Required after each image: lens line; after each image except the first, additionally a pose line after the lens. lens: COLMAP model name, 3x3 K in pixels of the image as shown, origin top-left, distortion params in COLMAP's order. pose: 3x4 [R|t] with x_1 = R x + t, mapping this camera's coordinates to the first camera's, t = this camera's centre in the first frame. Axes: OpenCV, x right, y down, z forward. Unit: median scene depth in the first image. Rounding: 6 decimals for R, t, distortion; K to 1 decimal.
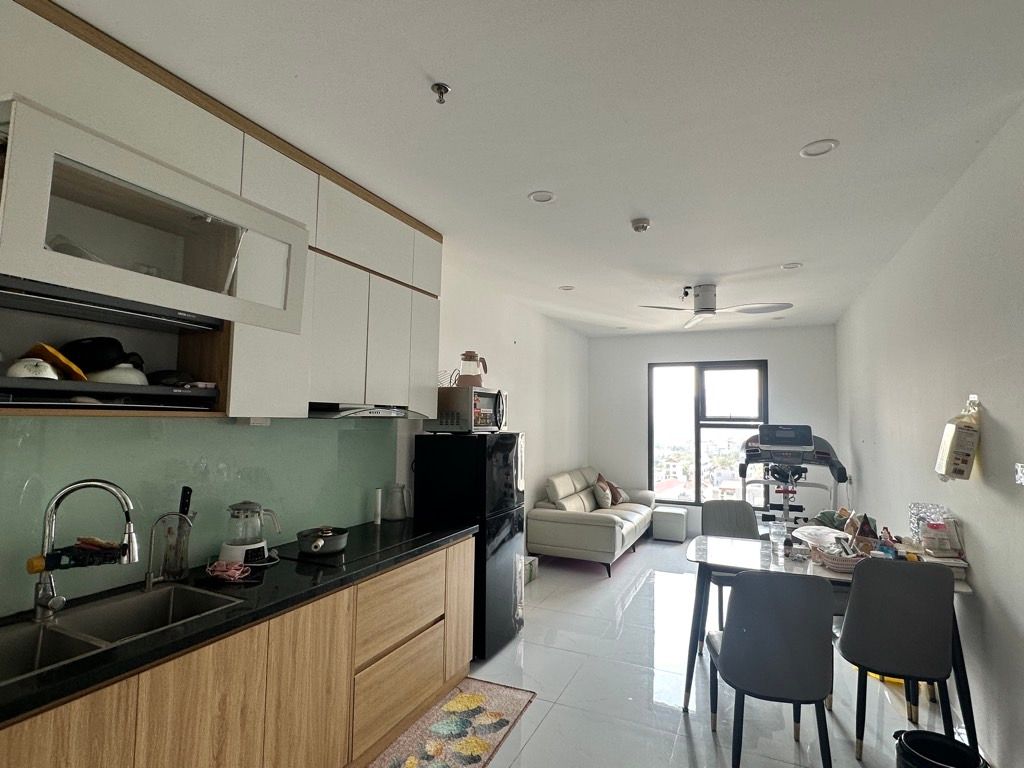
lens RADIAL K [[516.5, 0, 512.2], [0, 516.5, 387.7], [0, 0, 1]] dist [0.003262, 0.000459]
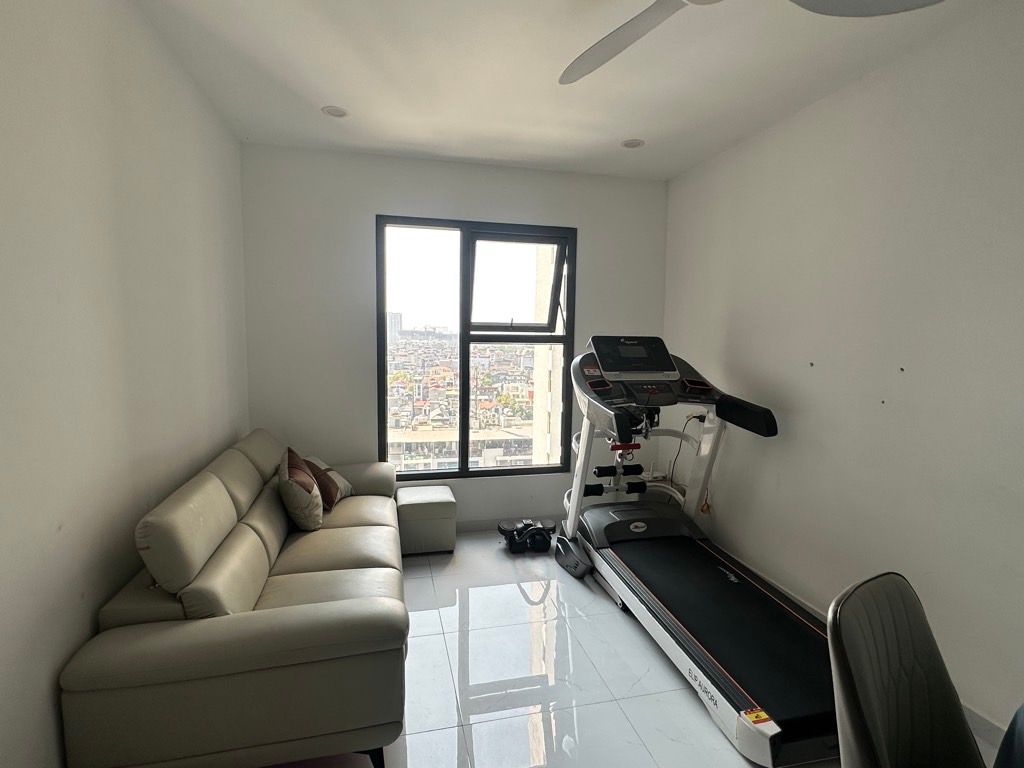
lens RADIAL K [[516.5, 0, 510.1], [0, 516.5, 392.5], [0, 0, 1]] dist [0.003262, 0.000459]
pose [[0.782691, -0.072890, 0.618128, 0.069833], [-0.035812, 0.986200, 0.161639, 0.059890], [-0.621379, -0.148650, 0.769280, 0.828293]]
